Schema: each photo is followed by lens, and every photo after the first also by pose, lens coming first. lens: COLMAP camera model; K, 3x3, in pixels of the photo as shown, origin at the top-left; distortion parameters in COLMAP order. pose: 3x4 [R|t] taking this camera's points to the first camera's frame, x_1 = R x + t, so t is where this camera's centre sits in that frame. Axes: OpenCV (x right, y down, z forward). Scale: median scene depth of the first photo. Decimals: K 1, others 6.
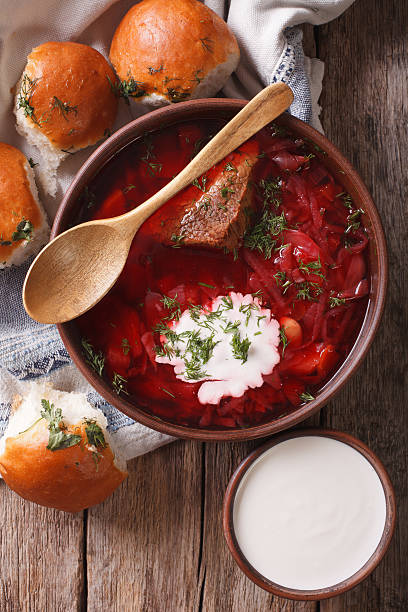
lens RADIAL K [[969.6, 0, 189.7], [0, 969.6, 305.7], [0, 0, 1]] dist [-0.164503, -0.083709]
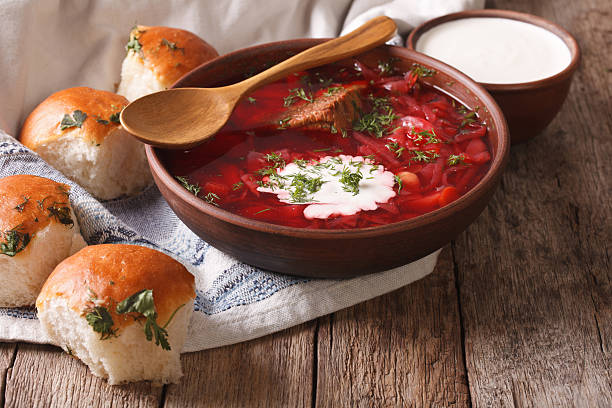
lens RADIAL K [[1863.7, 0, 306.0], [0, 1863.7, 204.0], [0, 0, 1]] dist [0.146726, 0.735044]
pose [[0.999426, -0.027016, -0.020423, 0.045203], [-0.001645, 0.563591, -0.826052, 1.489573], [0.033827, 0.825612, 0.563224, 0.031748]]
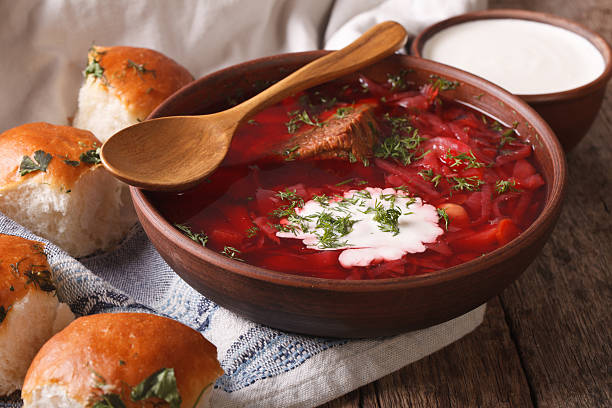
lens RADIAL K [[1909.6, 0, 318.2], [0, 1909.6, 203.3], [0, 0, 1]] dist [0.117444, 1.028230]
pose [[0.993603, -0.081363, 0.078311, -0.115157], [0.110146, 0.545291, -0.830979, 1.250132], [0.024909, 0.834289, 0.550765, 0.174307]]
